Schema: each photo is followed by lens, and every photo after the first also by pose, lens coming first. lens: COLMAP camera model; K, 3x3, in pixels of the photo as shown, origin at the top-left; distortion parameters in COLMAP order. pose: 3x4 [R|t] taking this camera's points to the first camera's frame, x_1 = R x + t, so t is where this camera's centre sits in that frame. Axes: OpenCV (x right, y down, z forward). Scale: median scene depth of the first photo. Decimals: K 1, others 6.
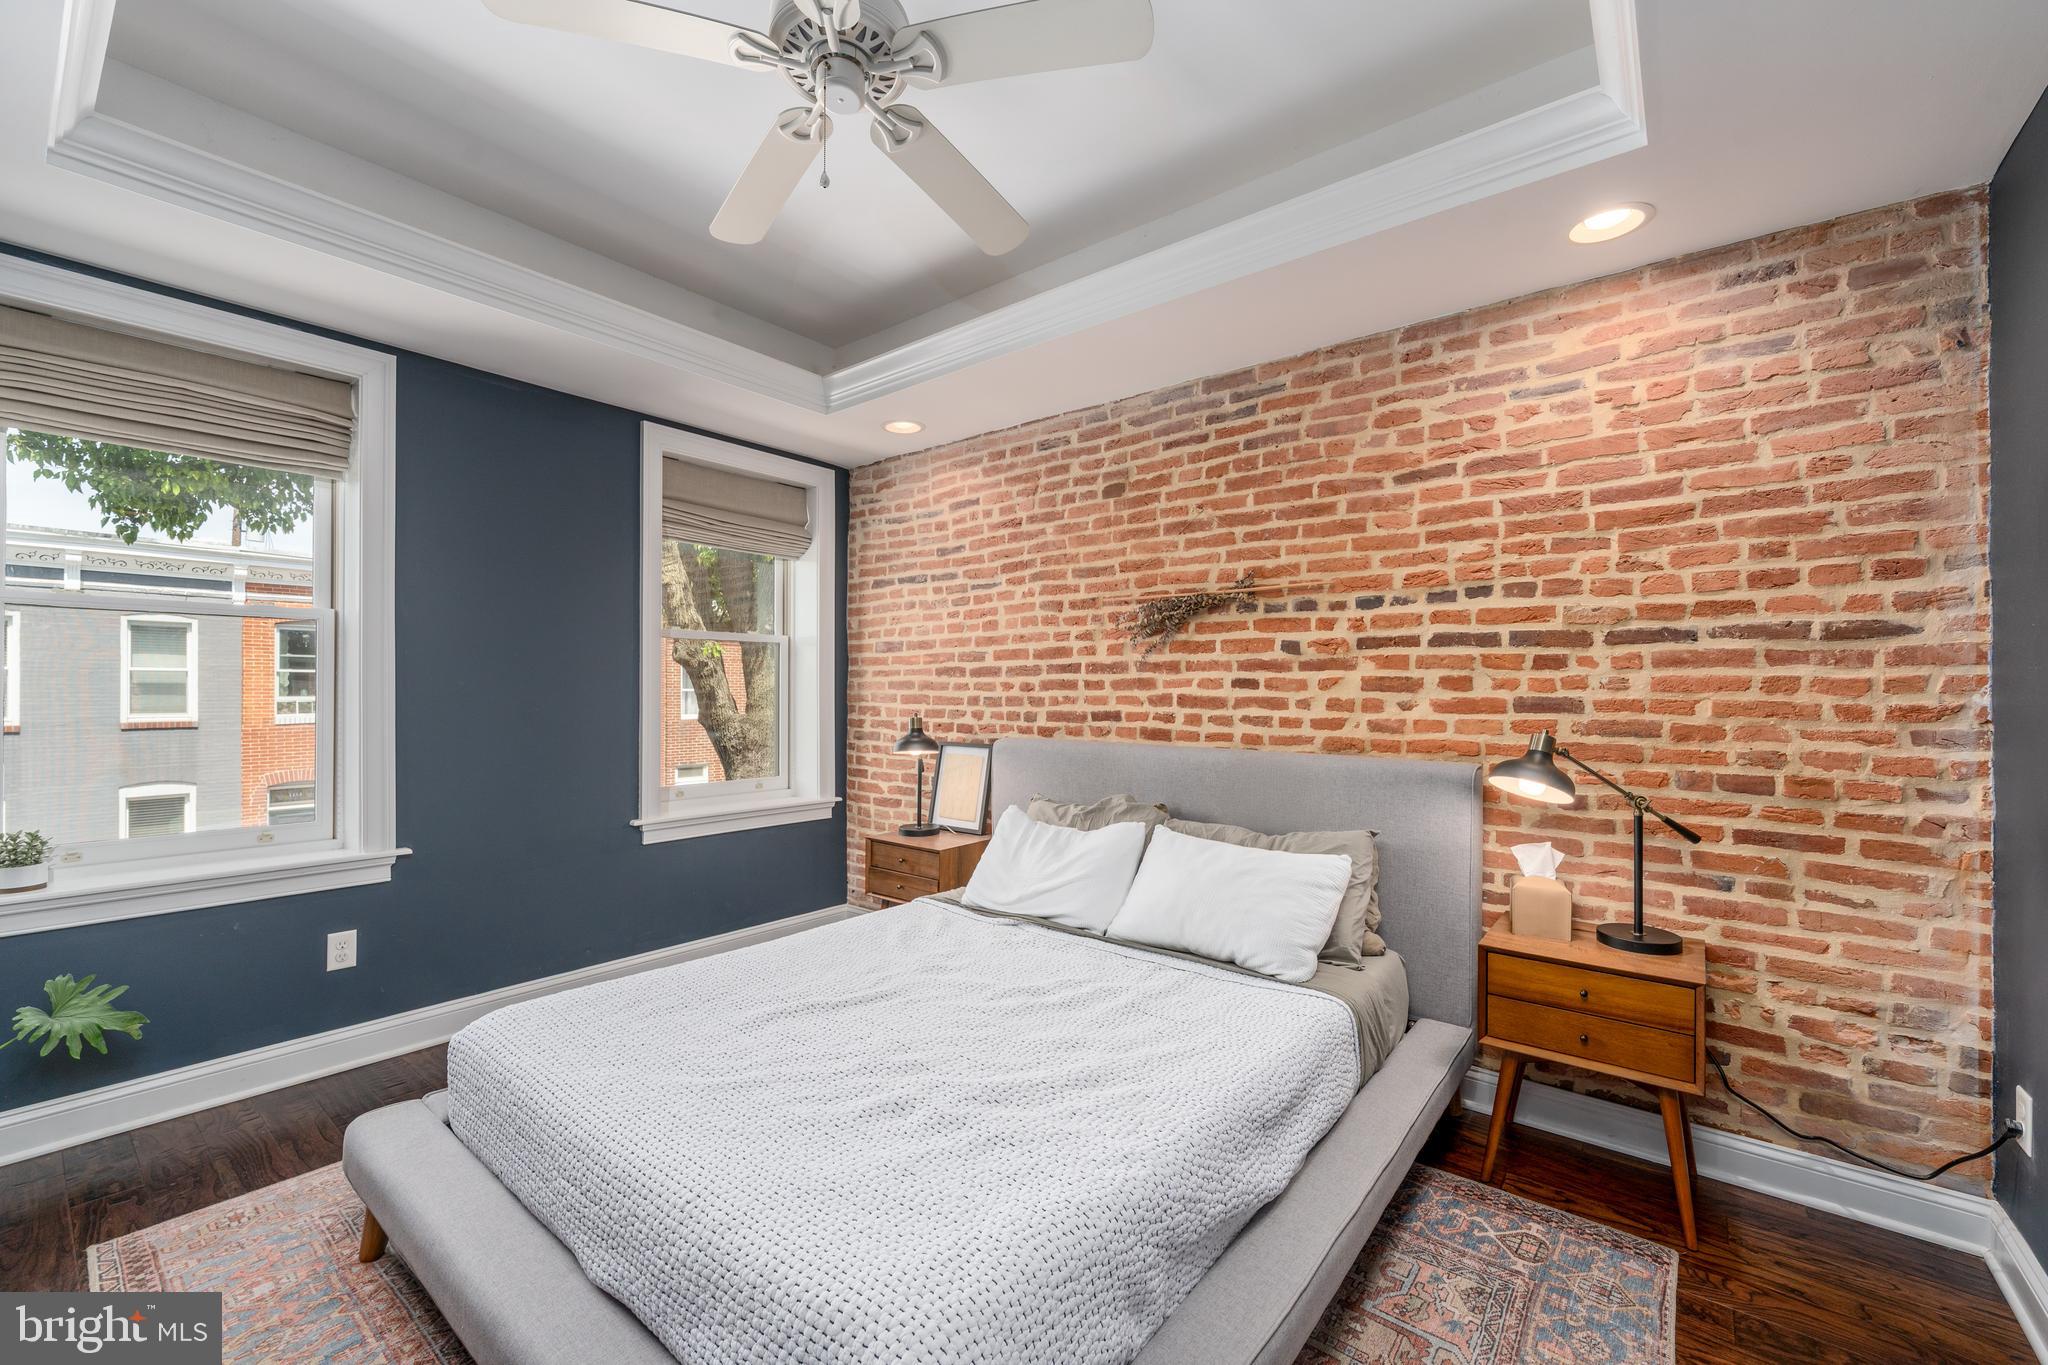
lens RADIAL K [[828.2, 0, 1022.9], [0, 828.2, 696.0], [0, 0, 1]] dist [-0.000298, -0.000133]
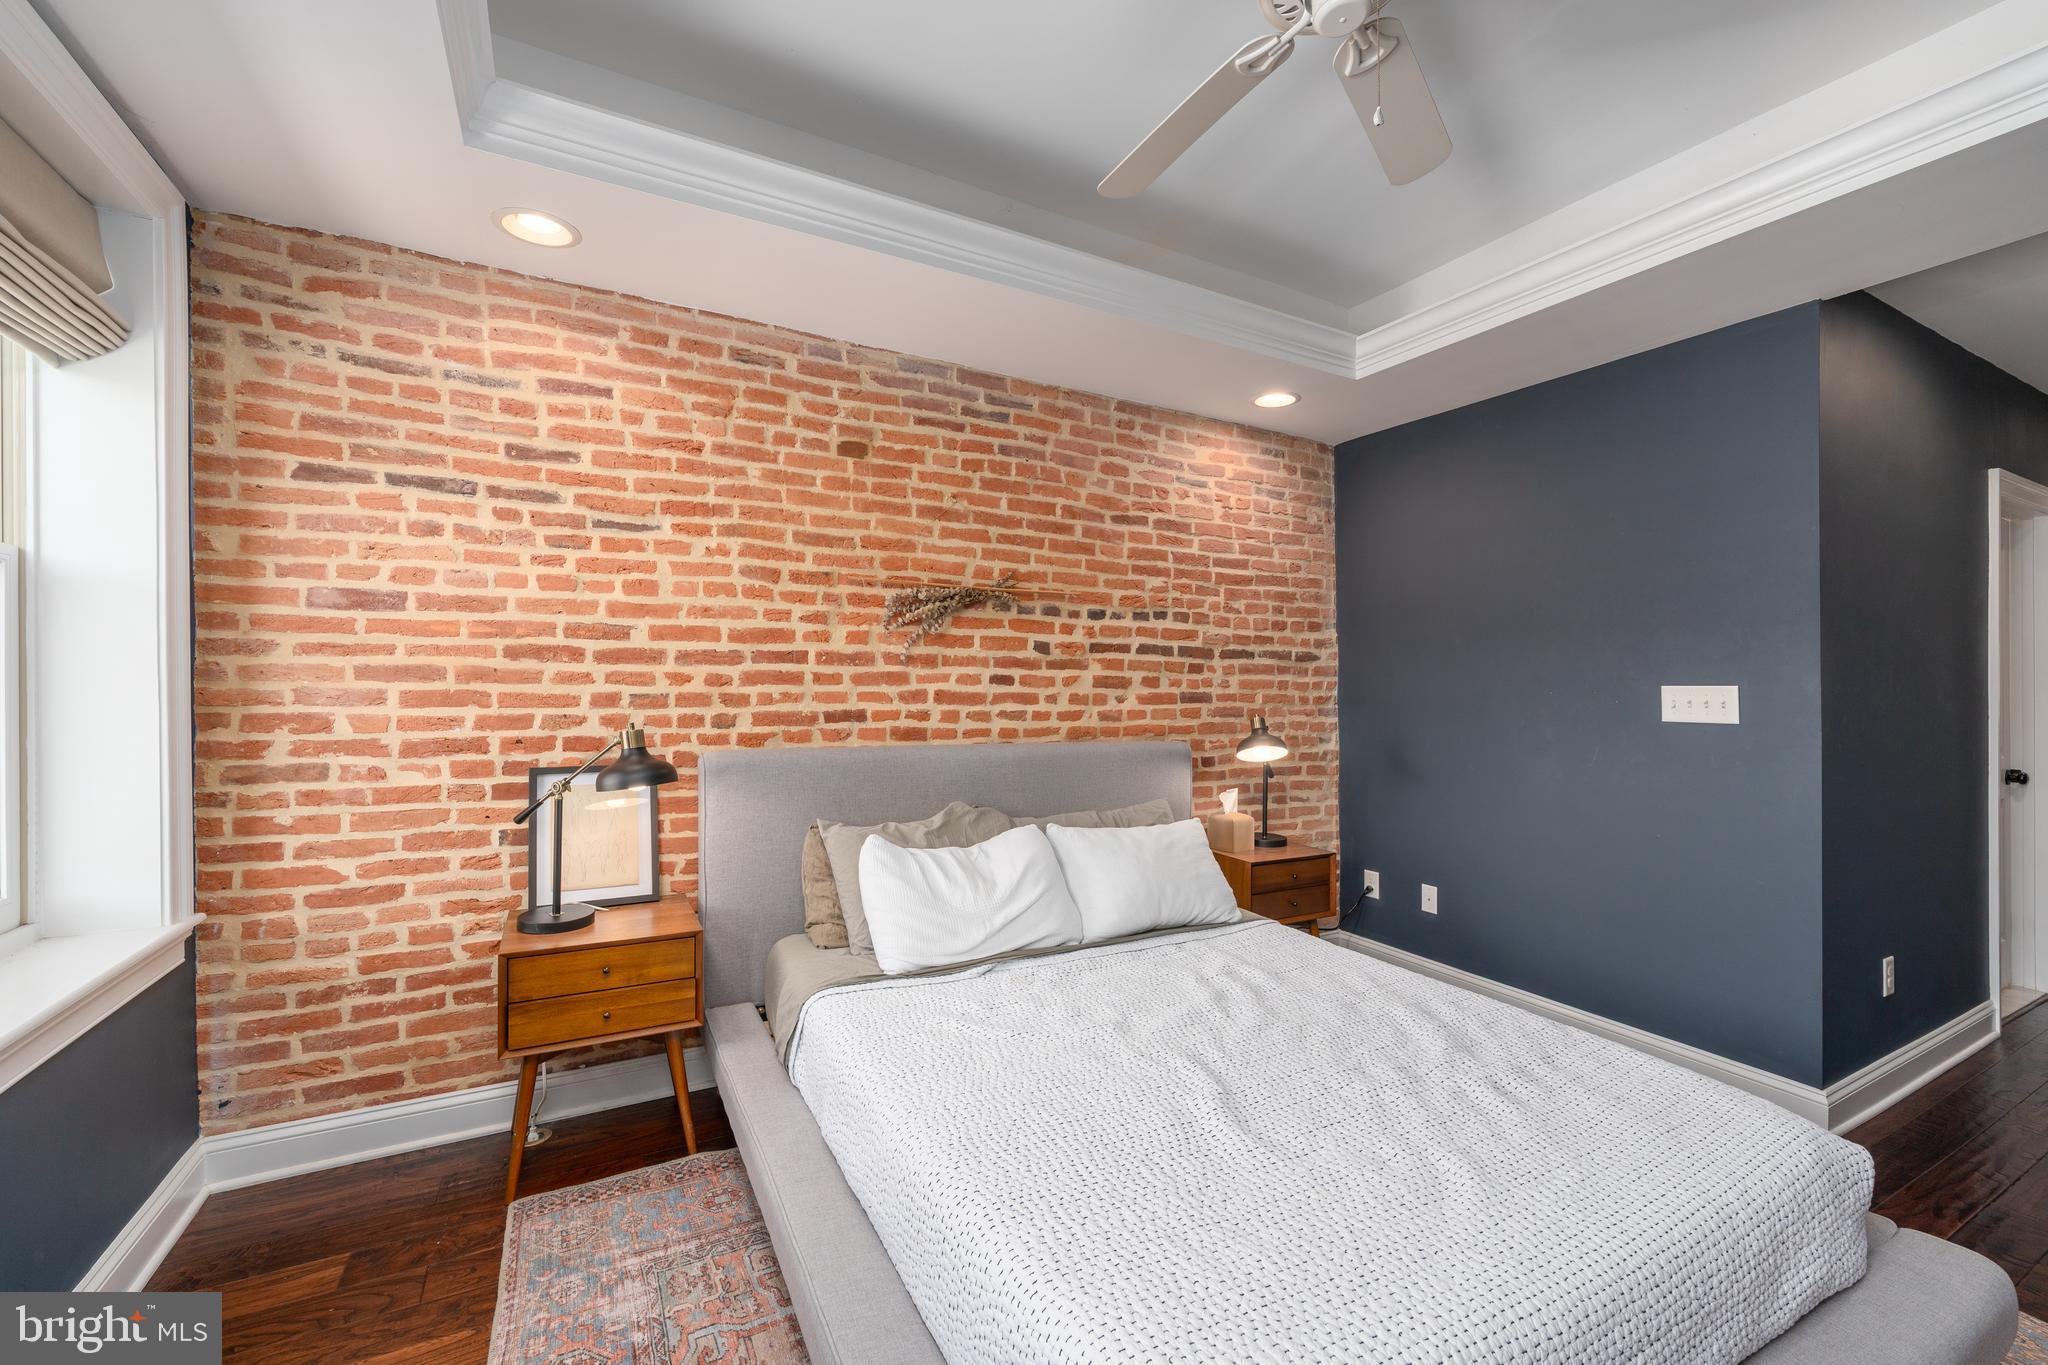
lens RADIAL K [[834.8, 0, 1024.0], [0, 834.8, 682.5], [0, 0, 1]] dist [-0.000259, -0.000132]
pose [[0.383826, 0.000343, 0.923405, -0.695184], [-0.004948, 0.999986, 0.001686, -0.013702], [-0.923392, -0.005216, 0.383823, 0.581291]]
